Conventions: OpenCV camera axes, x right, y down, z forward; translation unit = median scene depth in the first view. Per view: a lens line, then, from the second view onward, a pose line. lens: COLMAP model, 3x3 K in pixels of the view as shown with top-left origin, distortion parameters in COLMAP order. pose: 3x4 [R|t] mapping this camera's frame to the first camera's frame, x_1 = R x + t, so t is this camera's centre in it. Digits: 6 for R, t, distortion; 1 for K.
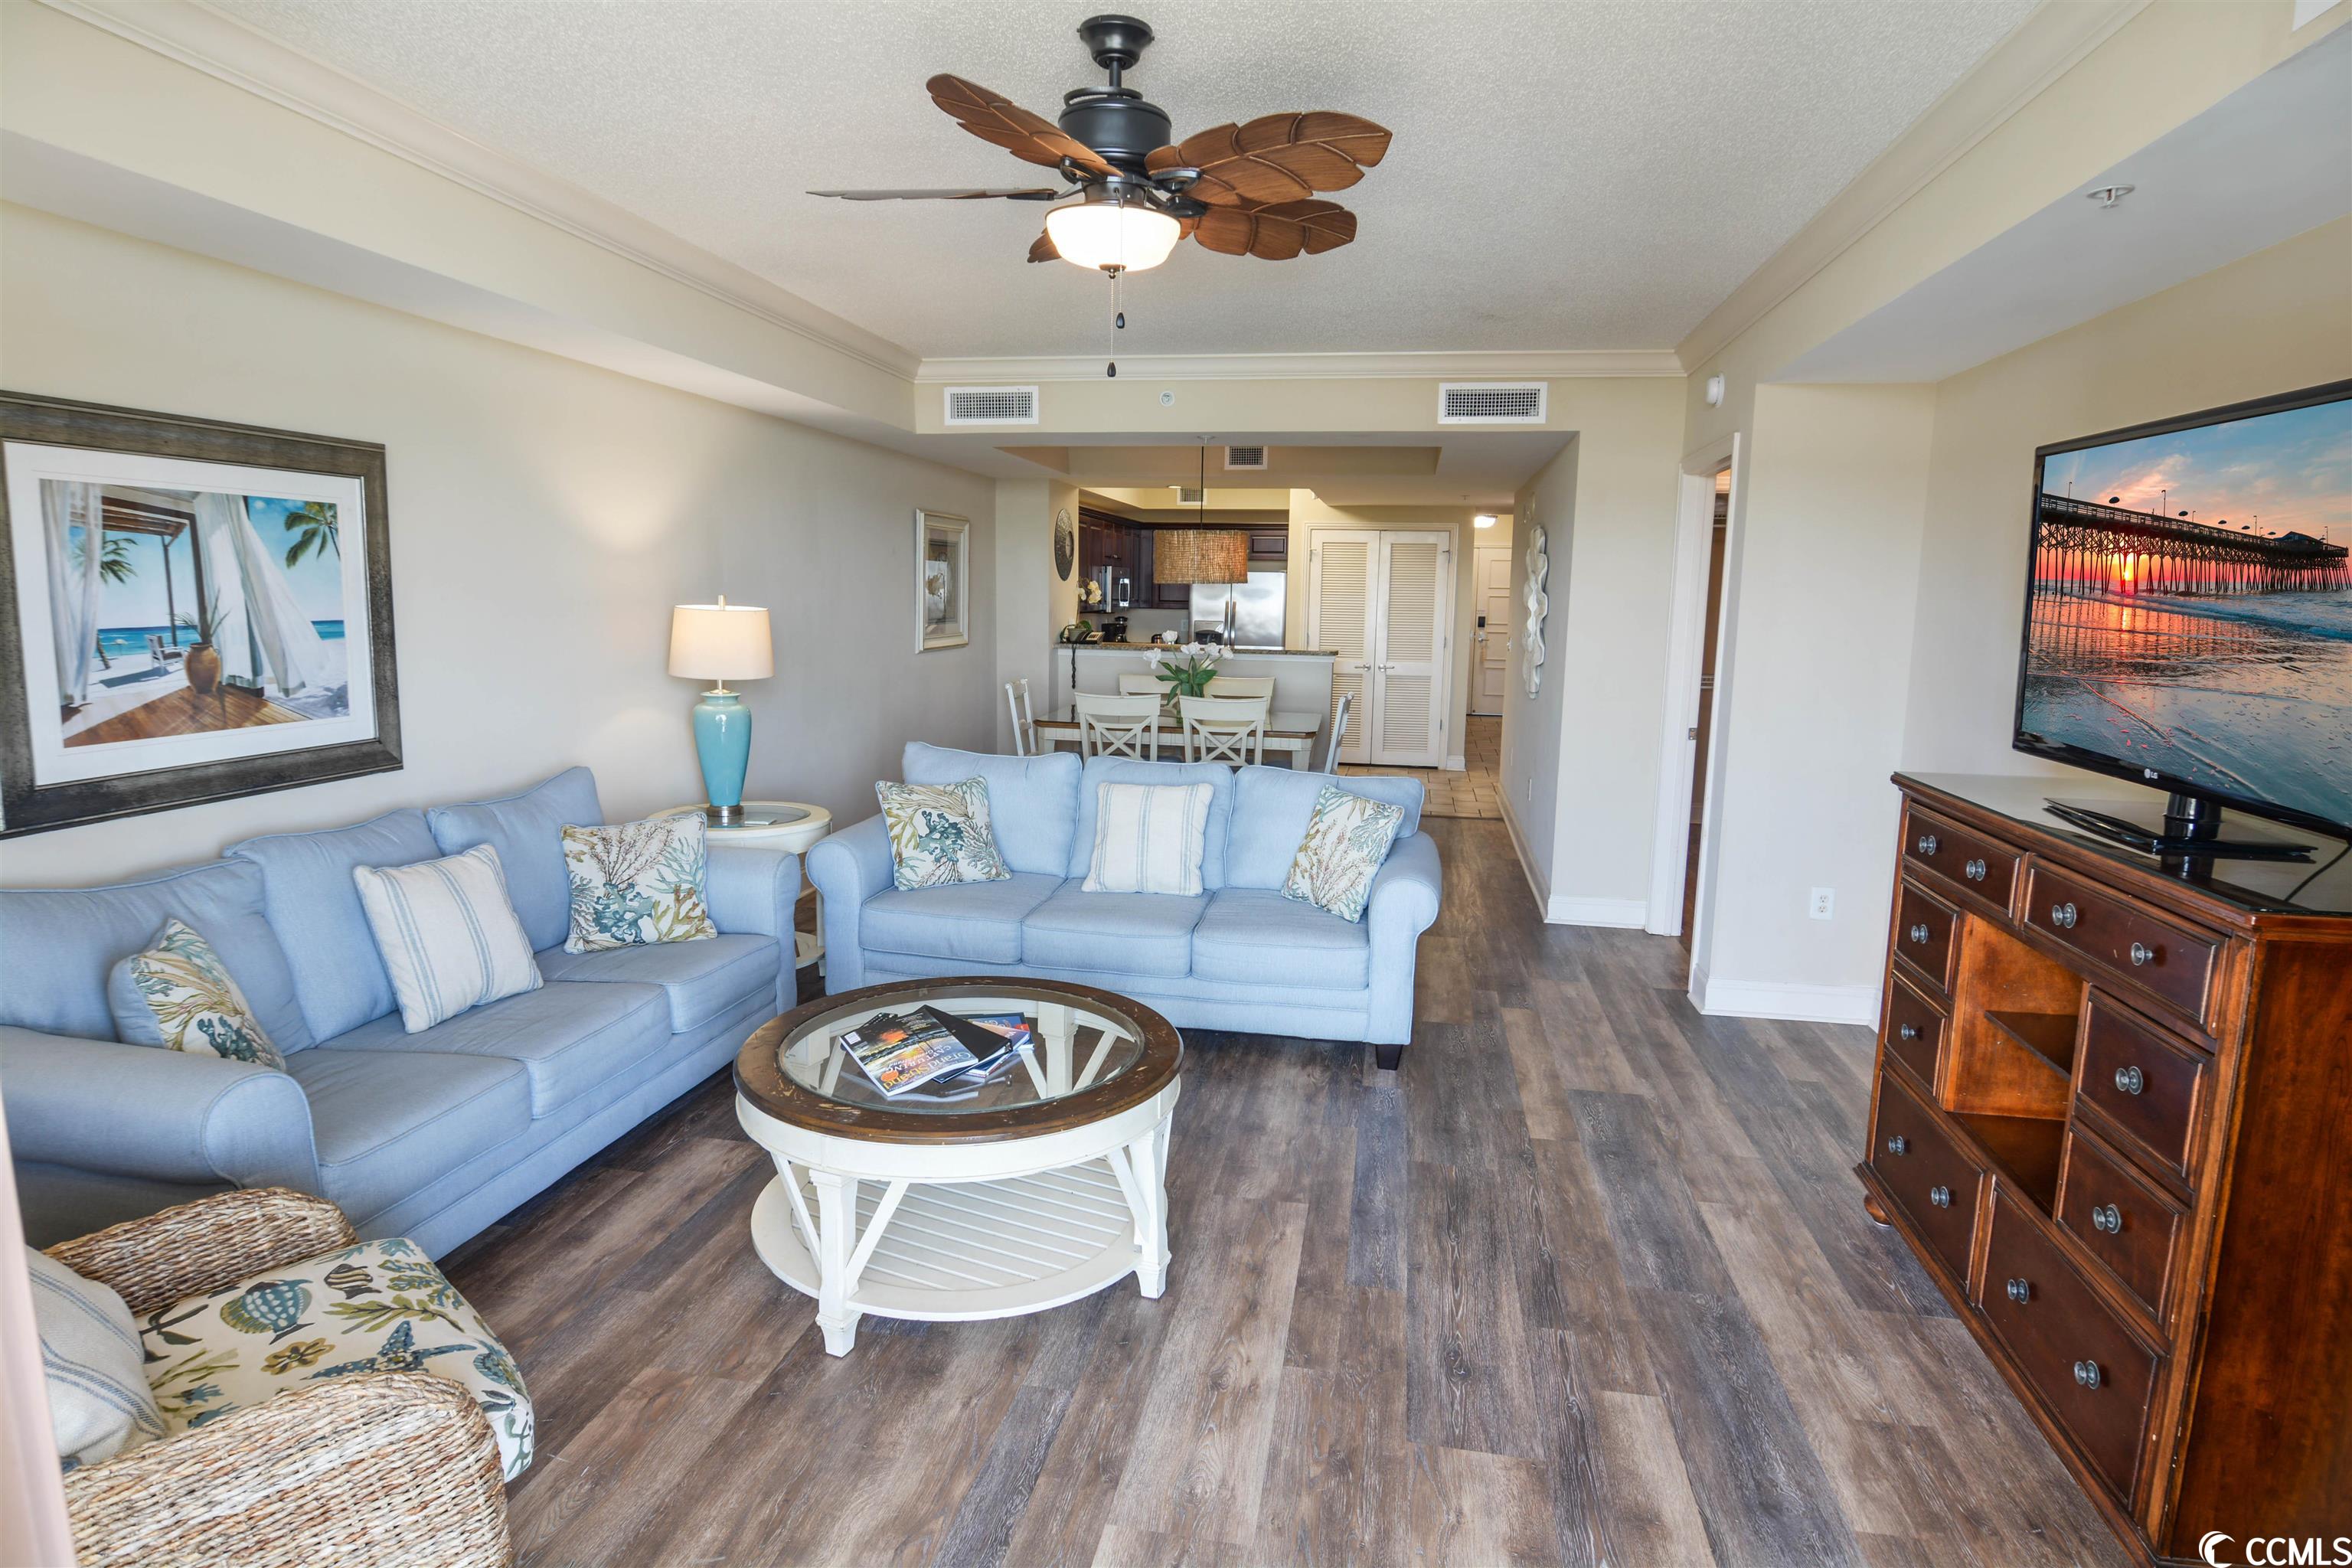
lens RADIAL K [[1251.2, 0, 1179.8], [0, 1251.2, 789.4], [0, 0, 1]] dist [-0.009620, -0.009455]
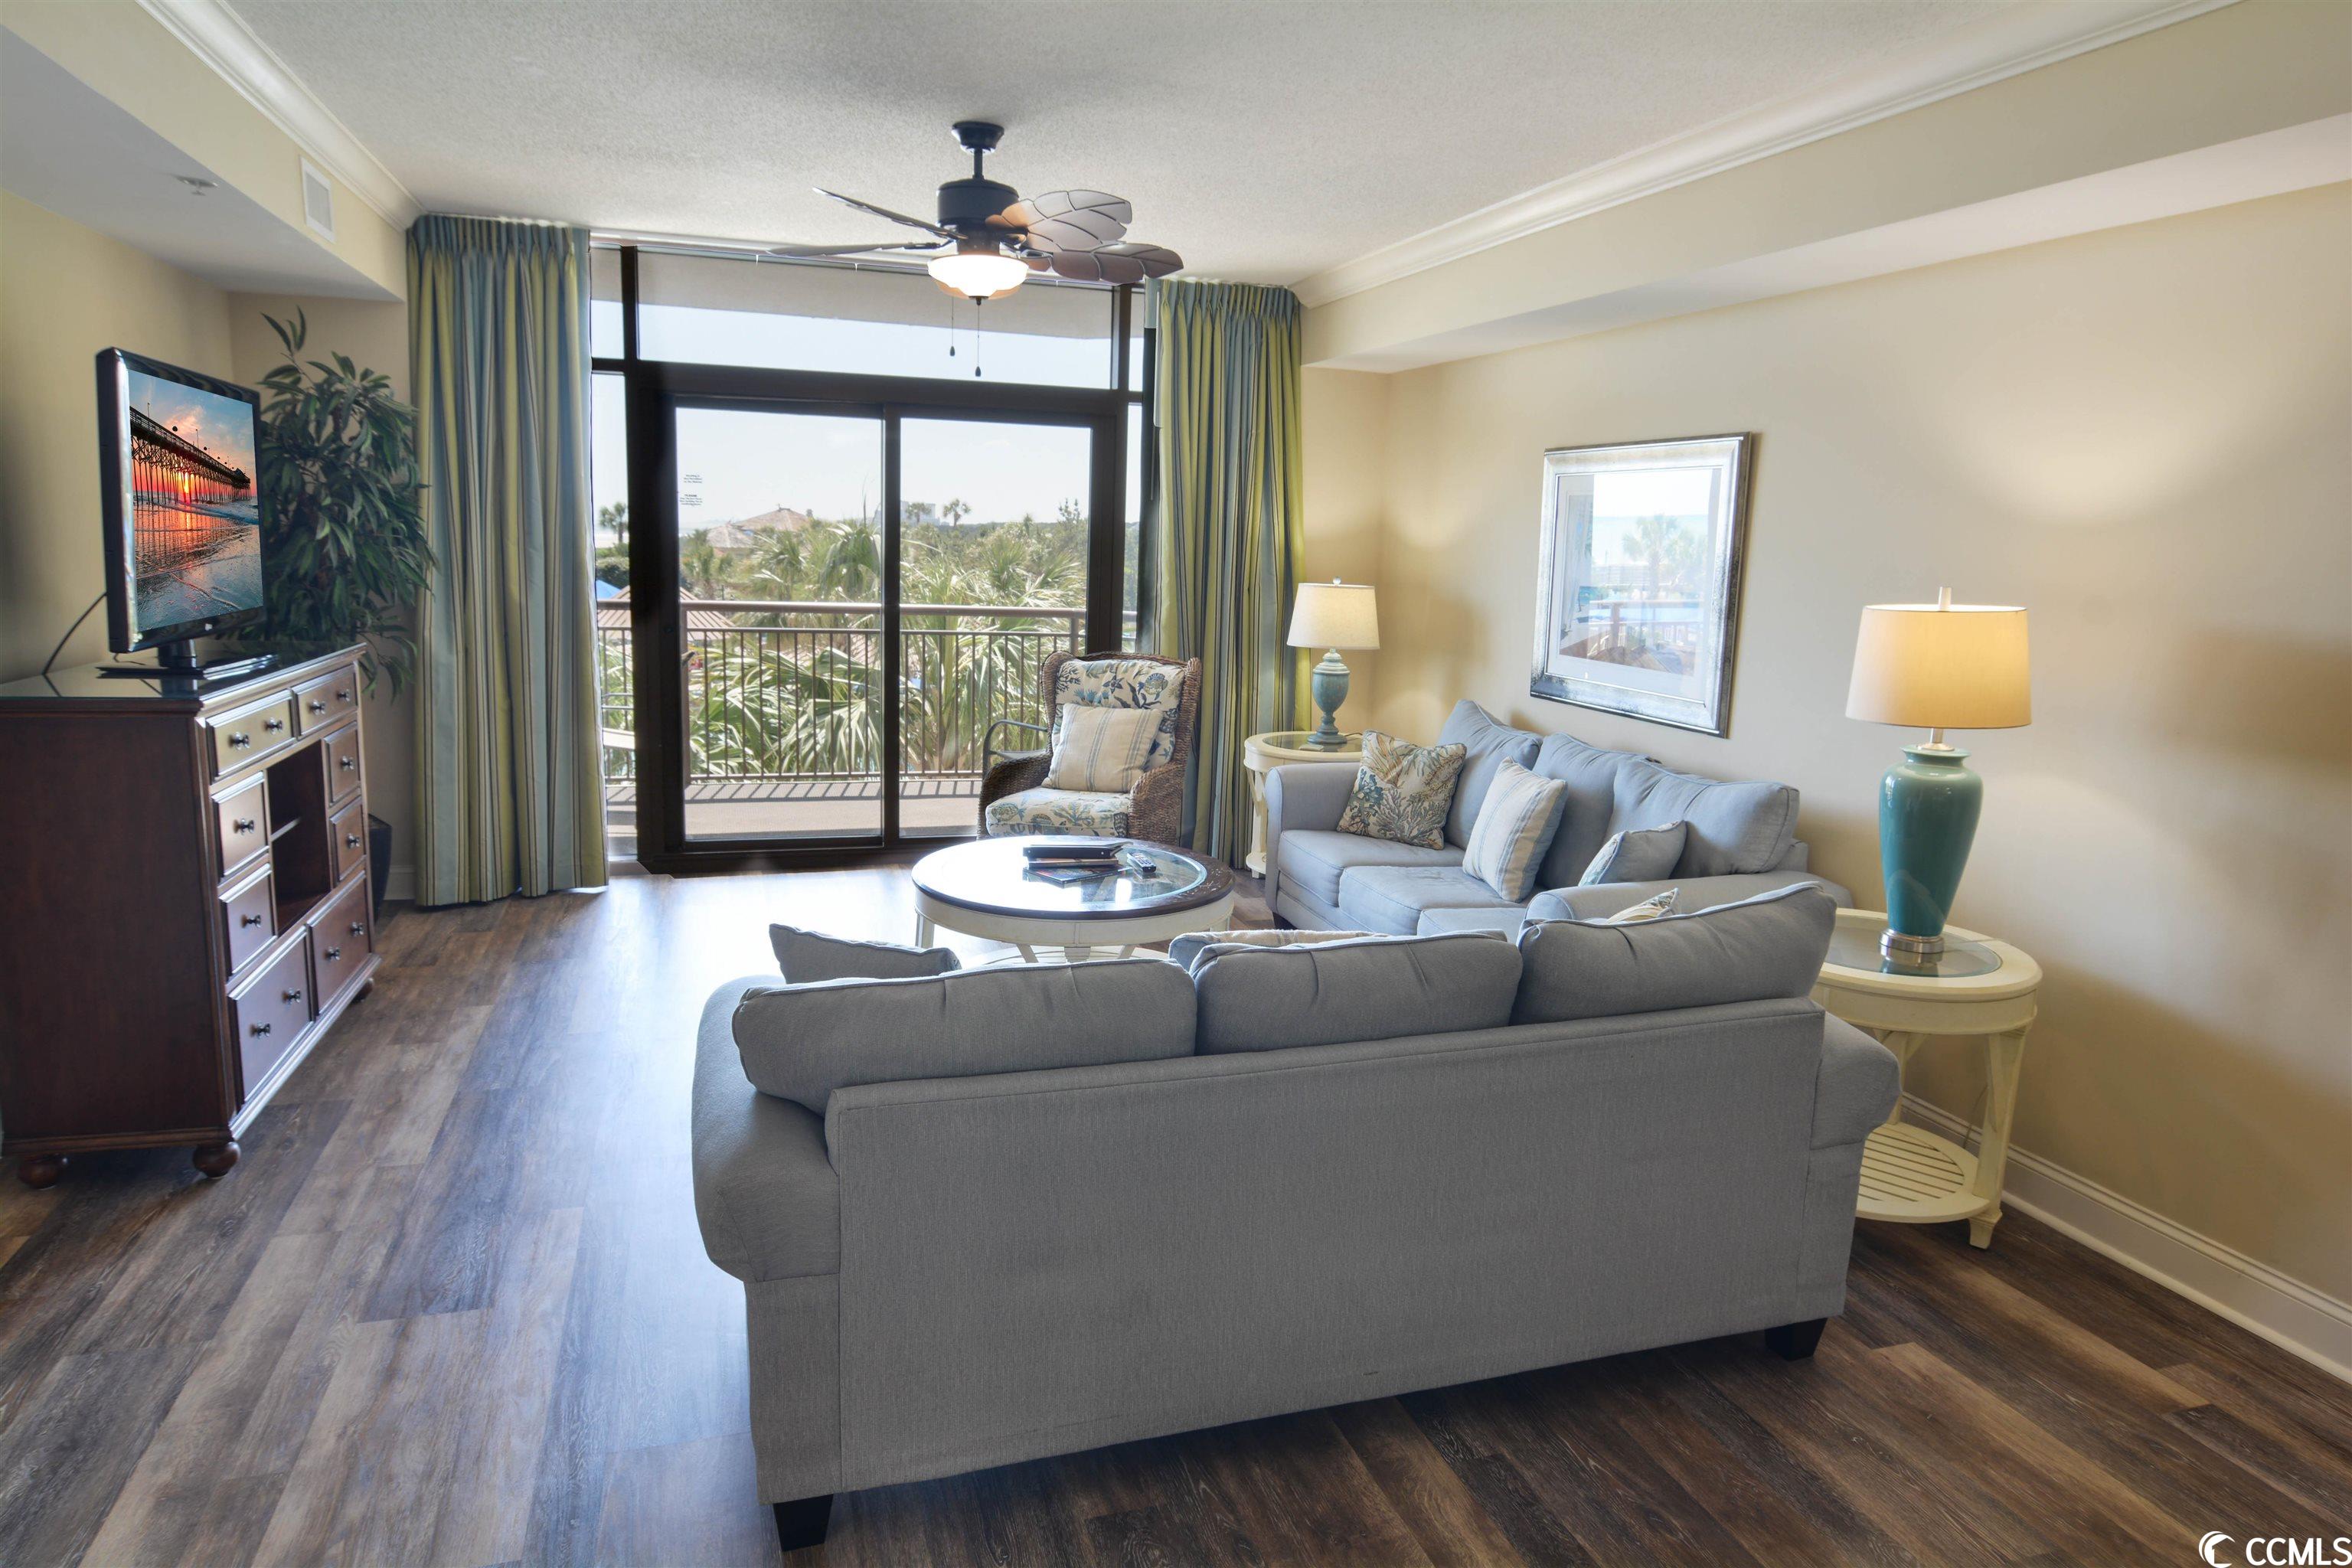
lens RADIAL K [[1441.5, 0, 1178.9], [0, 1441.5, 785.2], [0, 0, 1]] dist [-0.017028, -0.001148]
pose [[-0.882075, 0.038029, -0.469572, 0.338500], [-0.117759, 0.947298, 0.297925, -0.272258], [0.456154, 0.318088, -0.831110, 1.716379]]
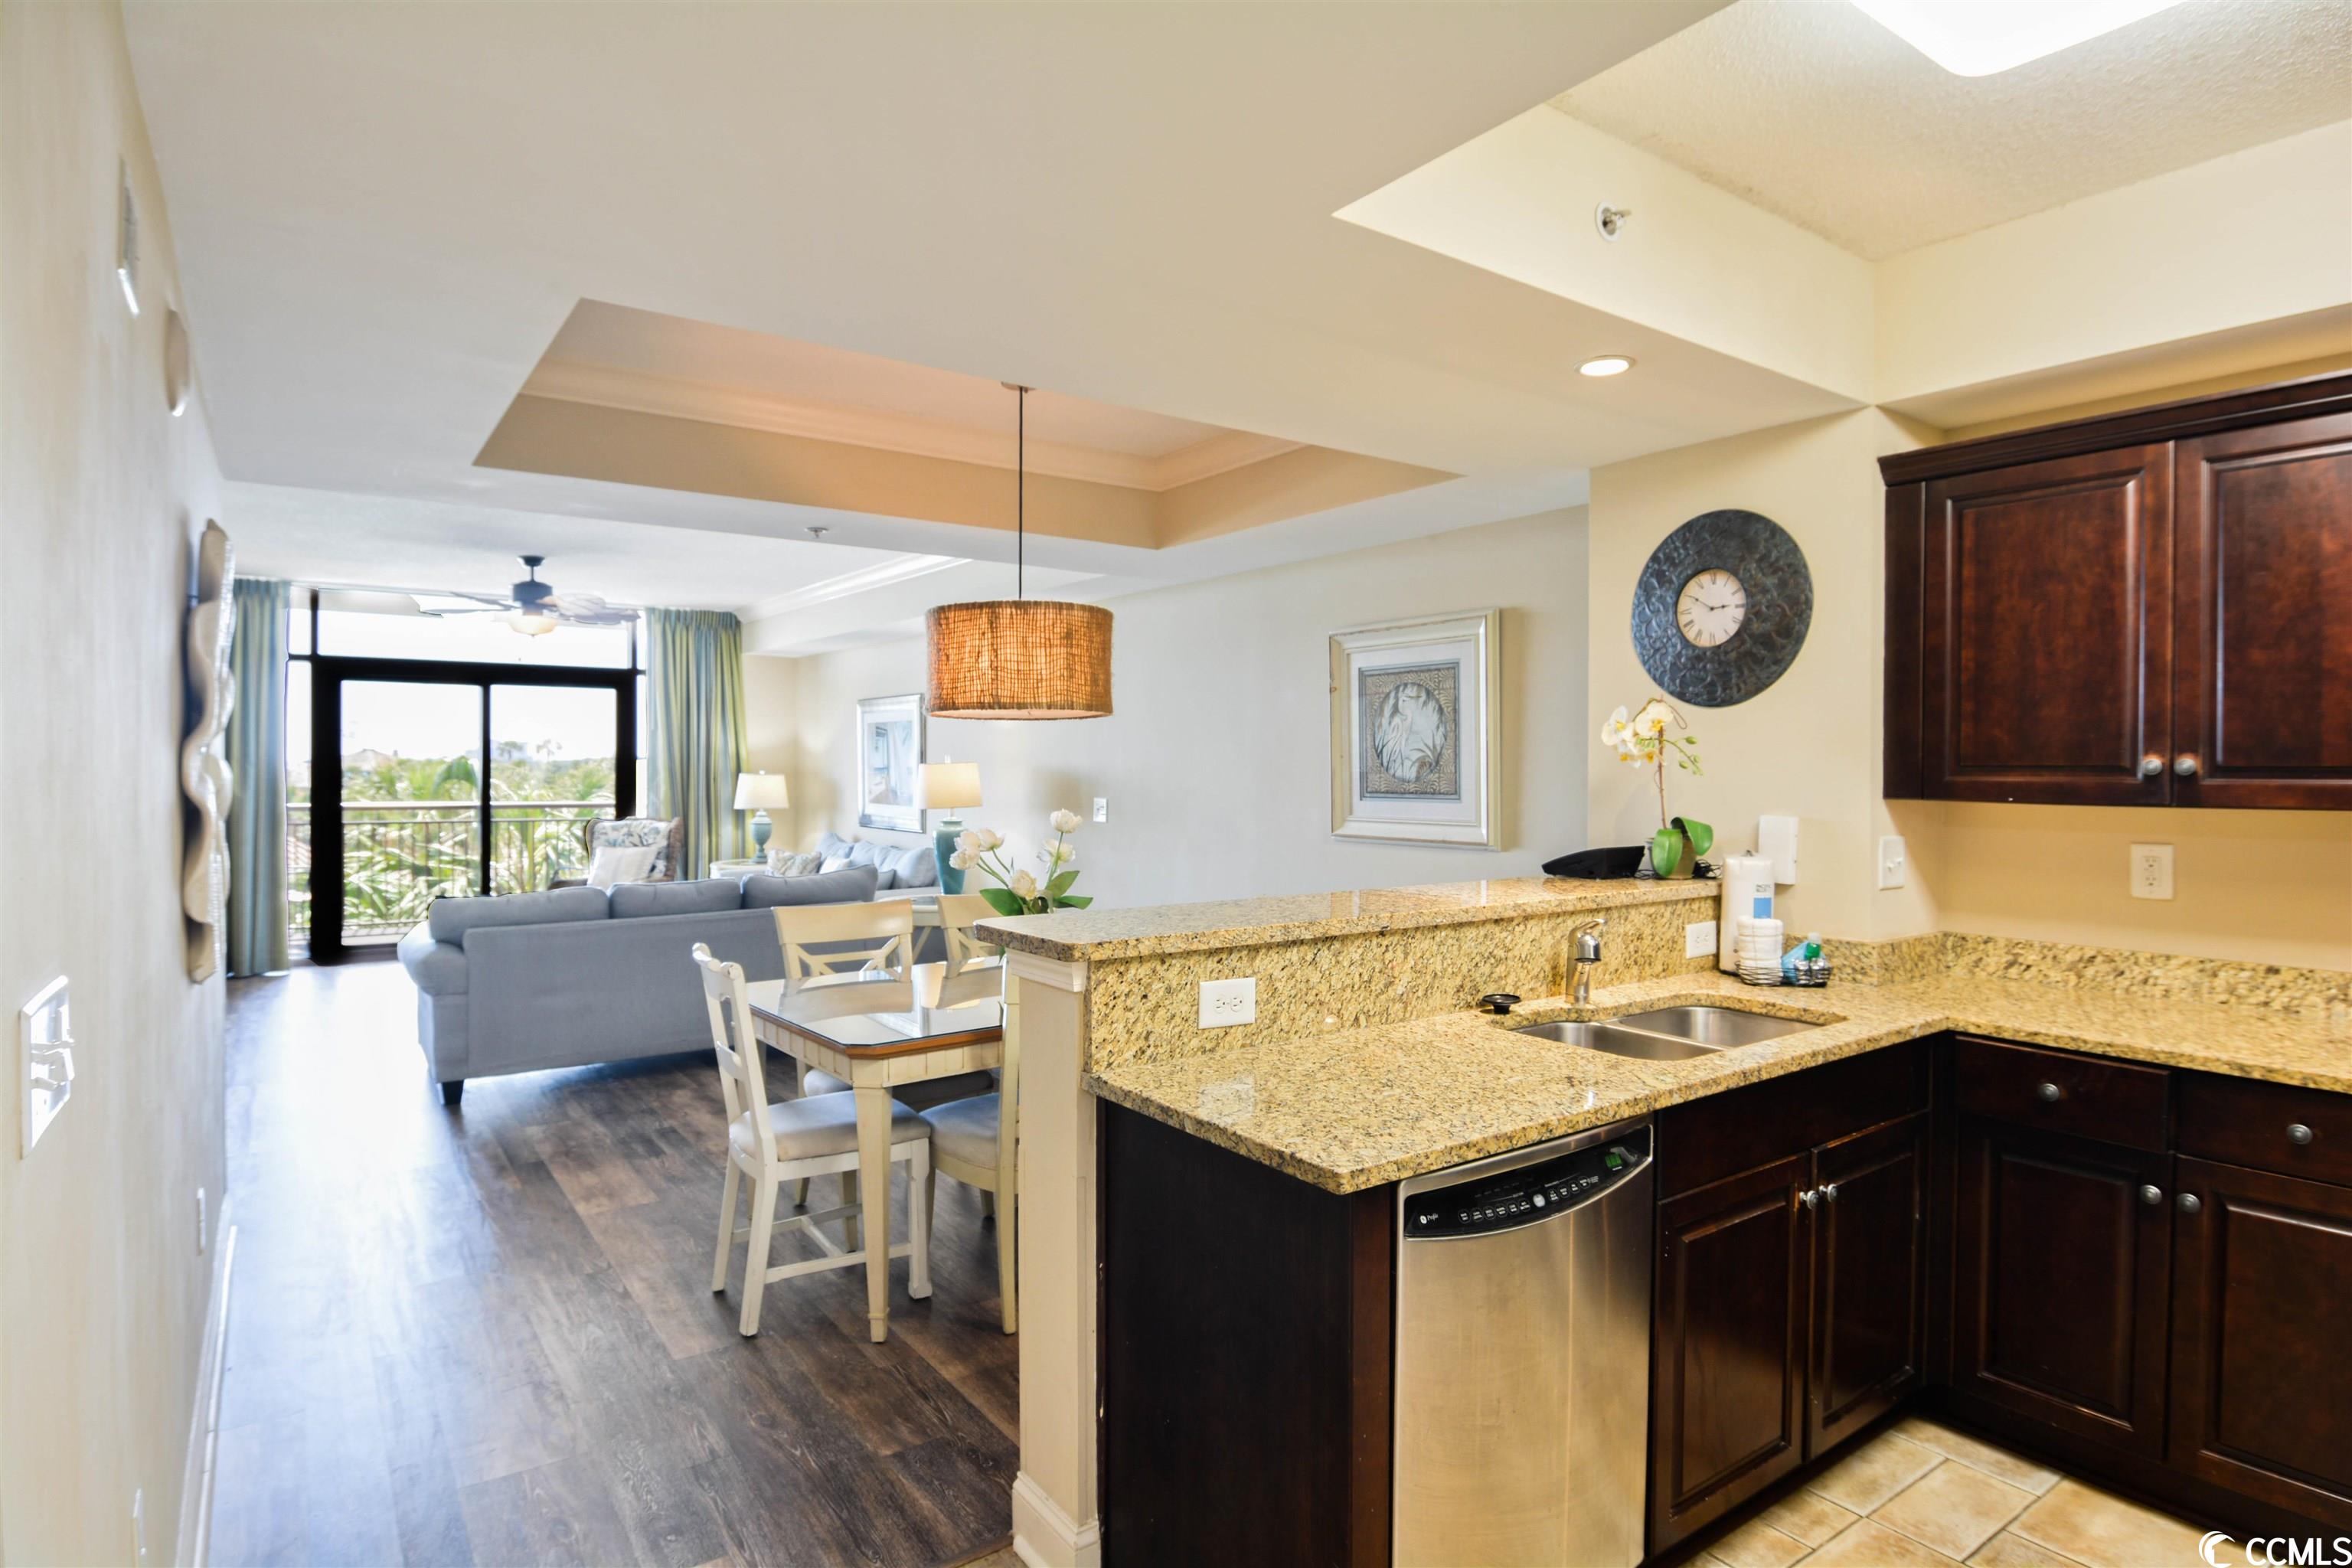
lens RADIAL K [[1251.2, 0, 1178.4], [0, 1251.2, 782.6], [0, 0, 1]] dist [-0.009620, -0.009455]
pose [[-0.693978, -0.008781, -0.719943, 0.644483], [-0.126990, 0.985743, 0.110387, -0.392052], [0.708709, 0.168031, -0.685198, 2.700376]]
